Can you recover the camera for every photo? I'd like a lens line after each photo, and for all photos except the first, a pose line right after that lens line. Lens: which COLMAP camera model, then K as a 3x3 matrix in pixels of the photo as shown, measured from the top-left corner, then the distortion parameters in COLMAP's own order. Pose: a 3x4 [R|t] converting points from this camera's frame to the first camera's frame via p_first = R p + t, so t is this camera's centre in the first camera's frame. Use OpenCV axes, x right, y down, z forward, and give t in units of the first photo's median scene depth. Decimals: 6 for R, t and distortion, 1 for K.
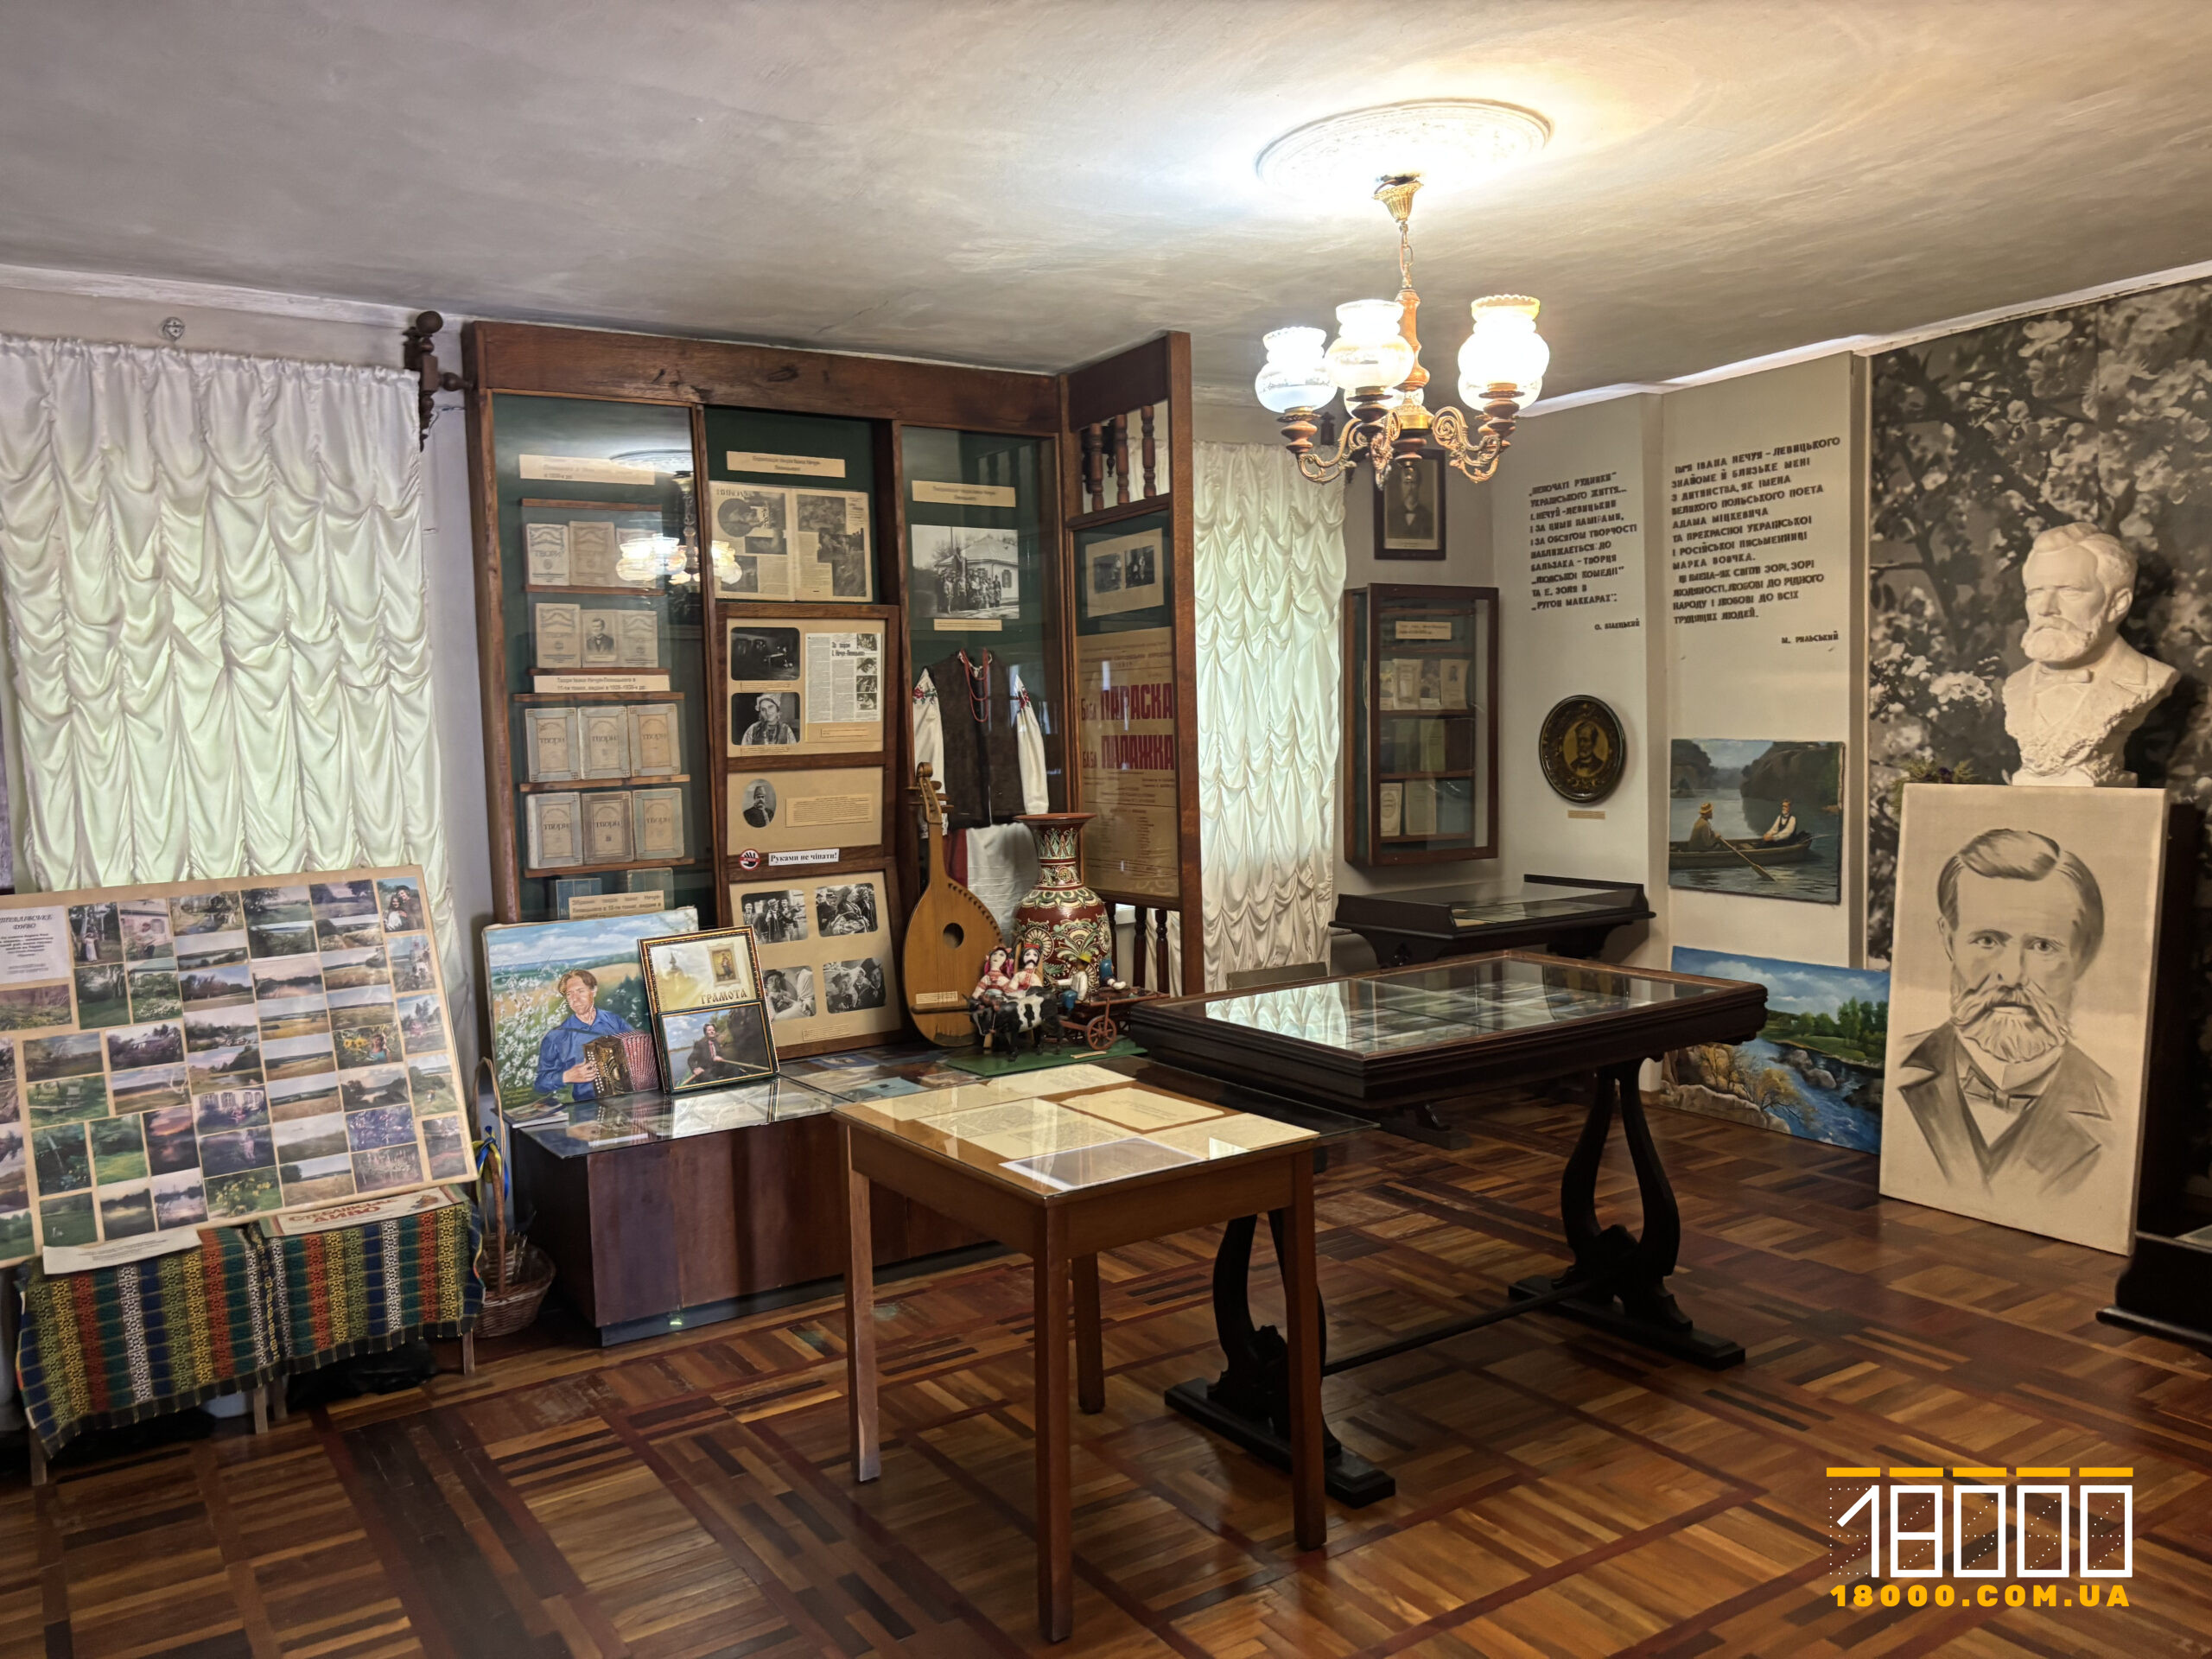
lens RADIAL K [[1649.2, 0, 1103.5], [0, 1649.2, 842.1], [0, 0, 1]] dist [-0.007499, -0.016414]
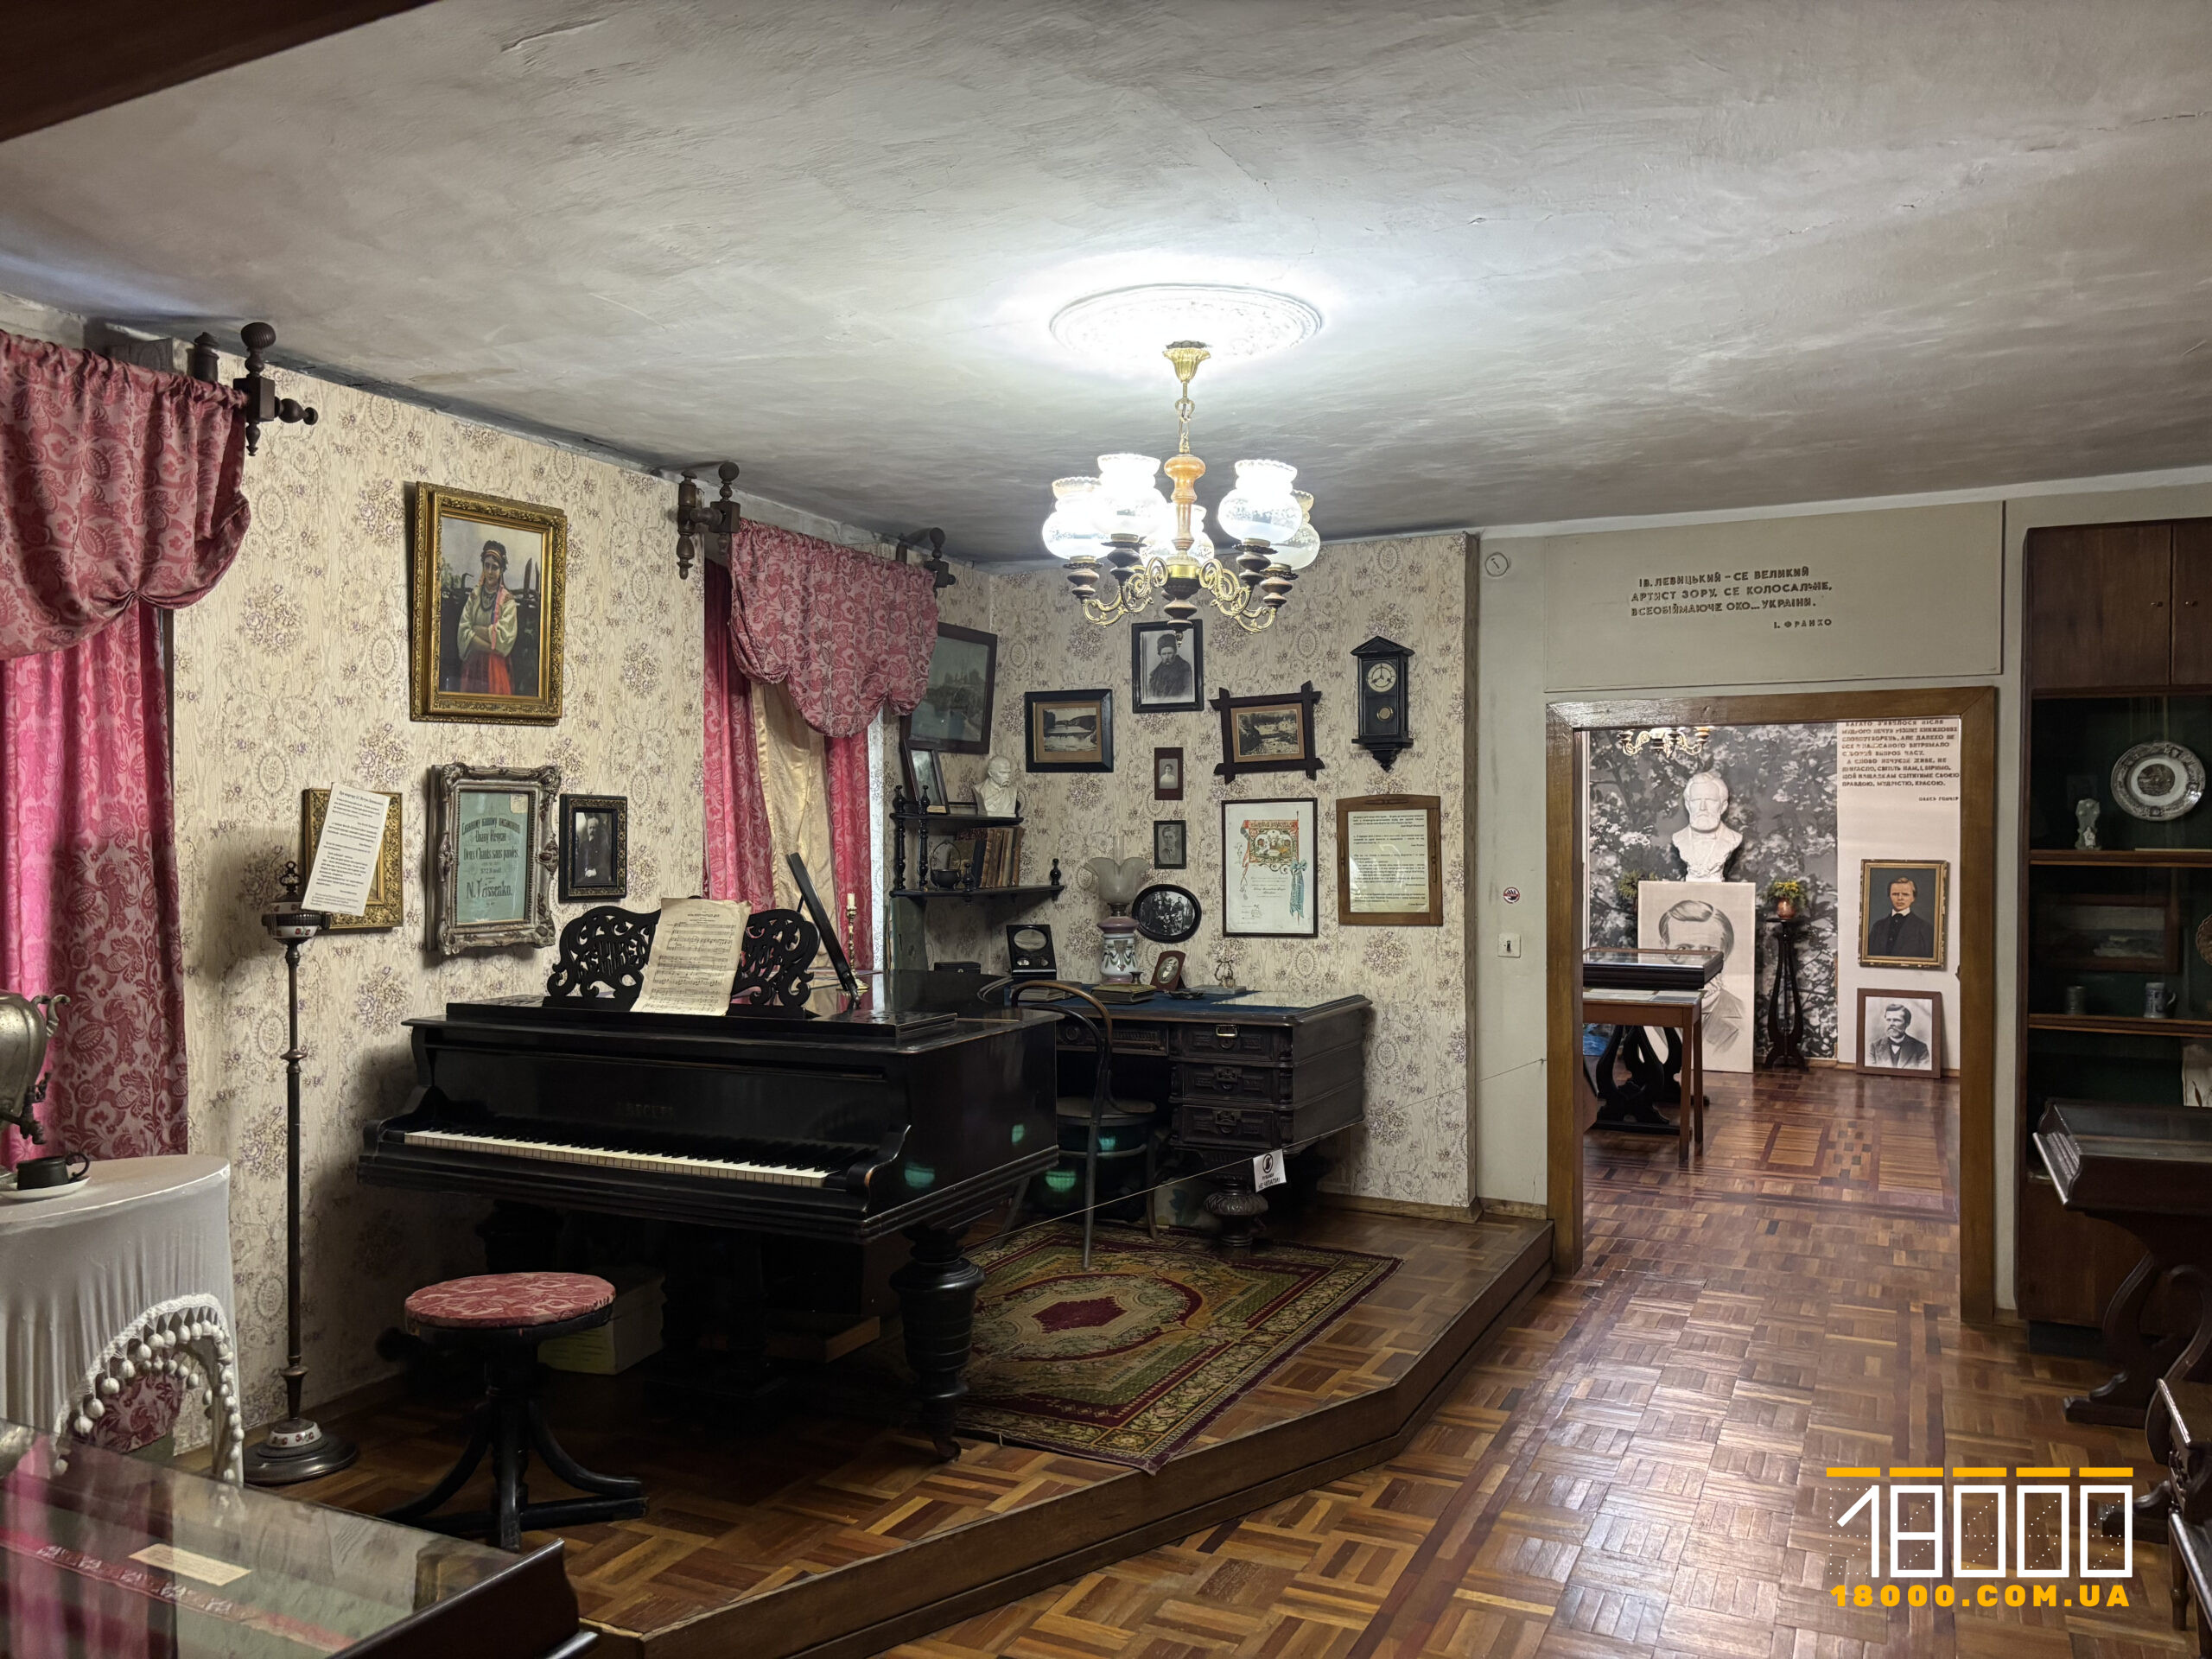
lens RADIAL K [[1649.2, 0, 1107.4], [0, 1649.2, 830.1], [0, 0, 1]] dist [-0.007499, -0.016414]
pose [[0.849219, 0.033226, 0.526994, -1.250718], [0.011347, 0.996640, -0.081122, 0.065808], [-0.527918, 0.074870, 0.845989, -0.500084]]
